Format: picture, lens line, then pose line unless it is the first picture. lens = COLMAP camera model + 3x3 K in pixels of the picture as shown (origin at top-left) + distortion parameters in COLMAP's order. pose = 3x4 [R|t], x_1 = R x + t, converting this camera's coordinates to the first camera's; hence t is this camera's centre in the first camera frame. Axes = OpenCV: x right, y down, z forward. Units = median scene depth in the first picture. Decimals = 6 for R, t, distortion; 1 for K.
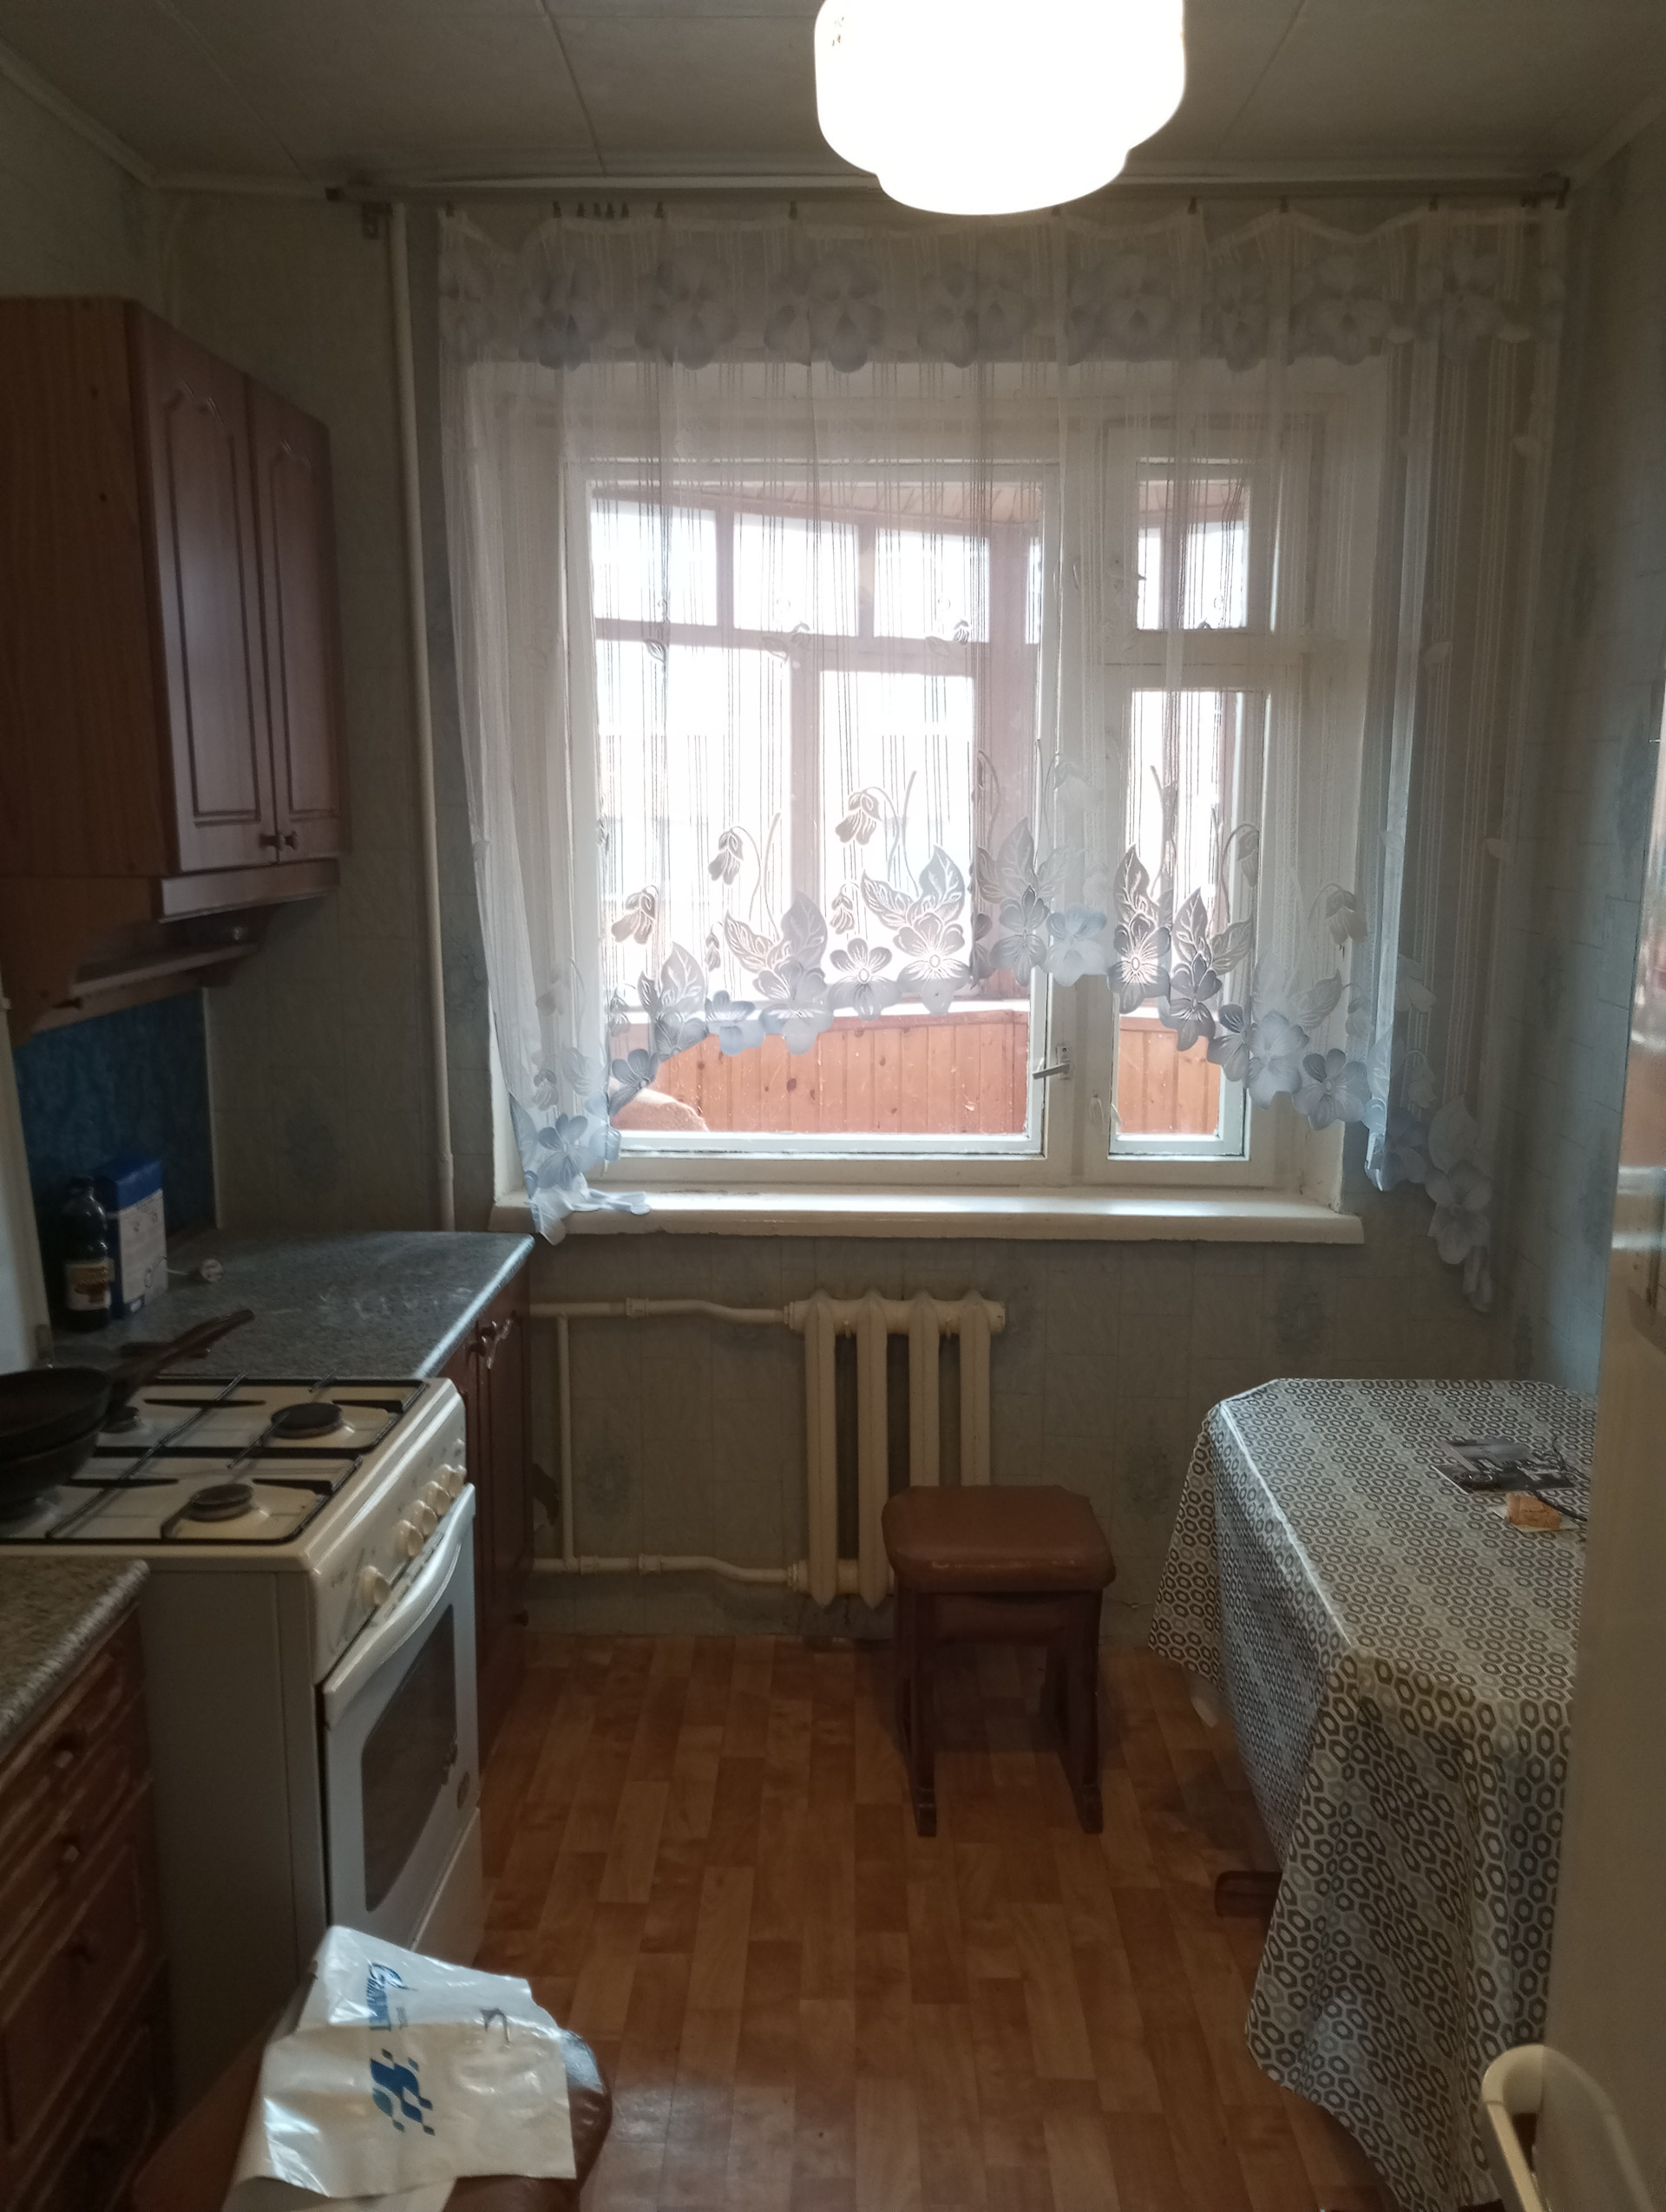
lens RADIAL K [[1853.3, 0, 791.4], [0, 1853.3, 1075.3], [0, 0, 1]] dist [0.054890, -0.026067]
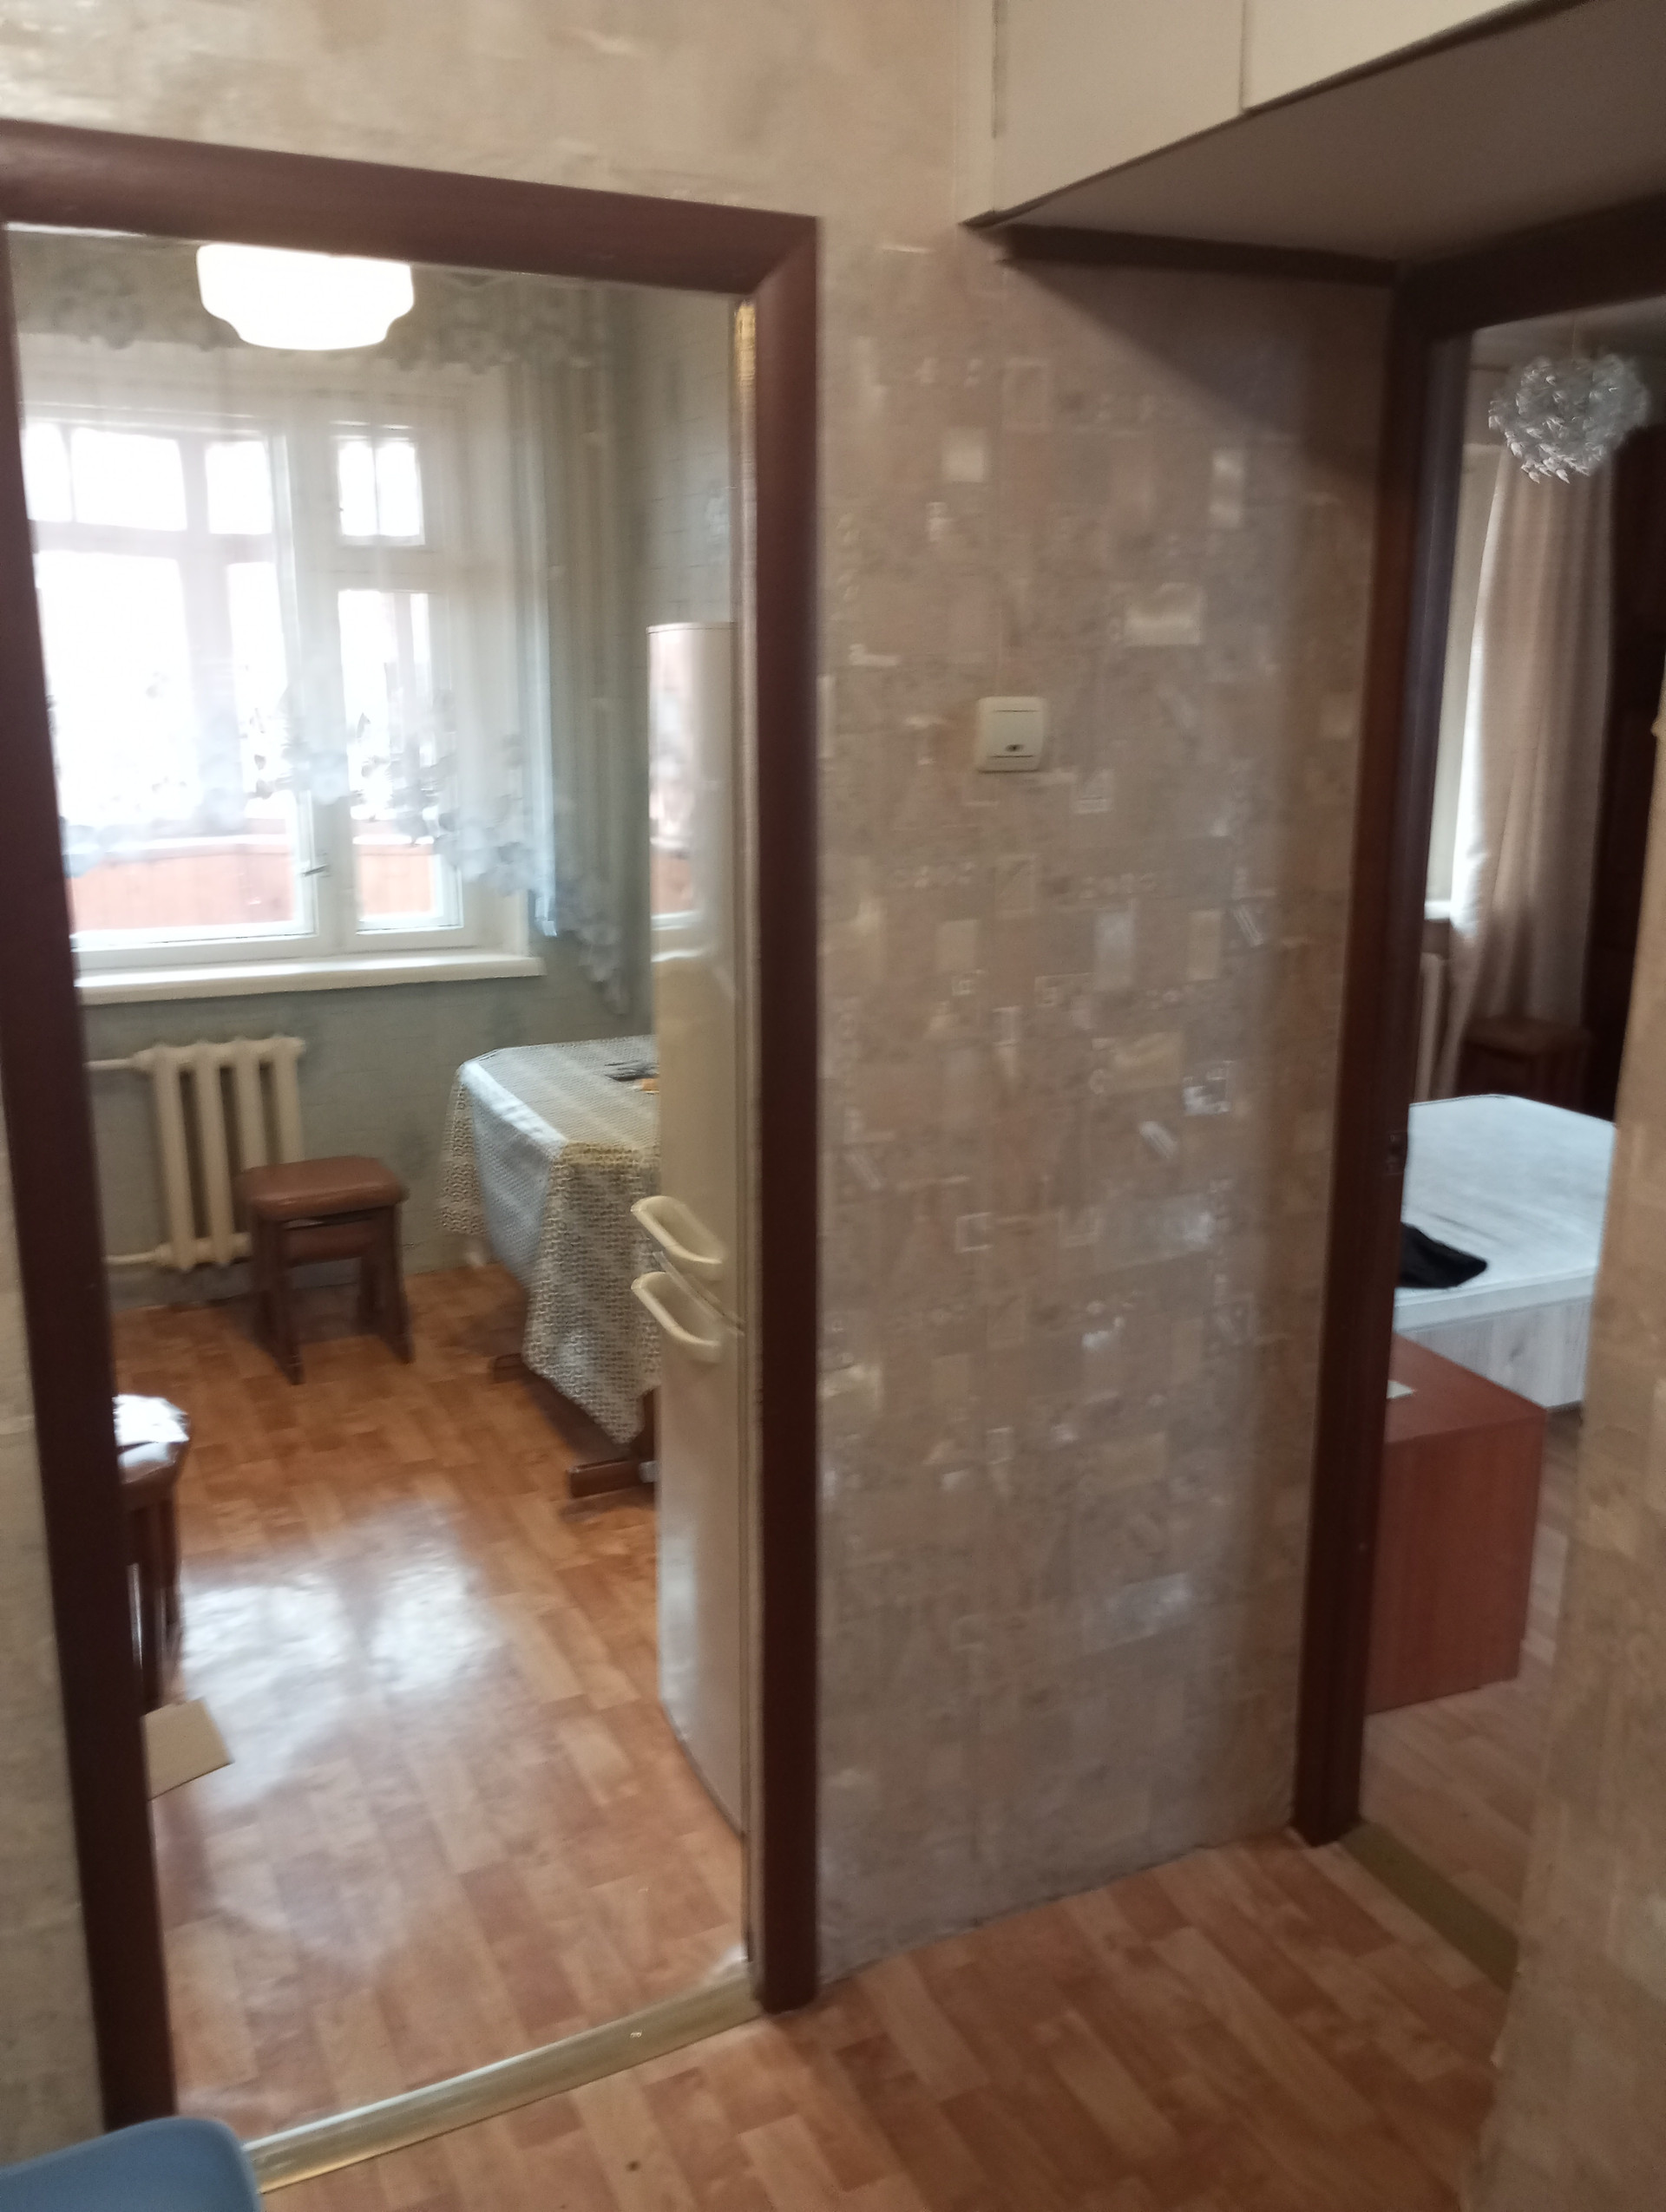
lens RADIAL K [[1853.3, 0, 831.9], [0, 1853.3, 1105.9], [0, 0, 1]] dist [0.054890, -0.026067]
pose [[0.888416, -0.113052, 0.444901, -0.170200], [0.074158, 0.991815, 0.103942, 0.061807], [-0.453010, -0.059350, 0.889527, -0.459006]]
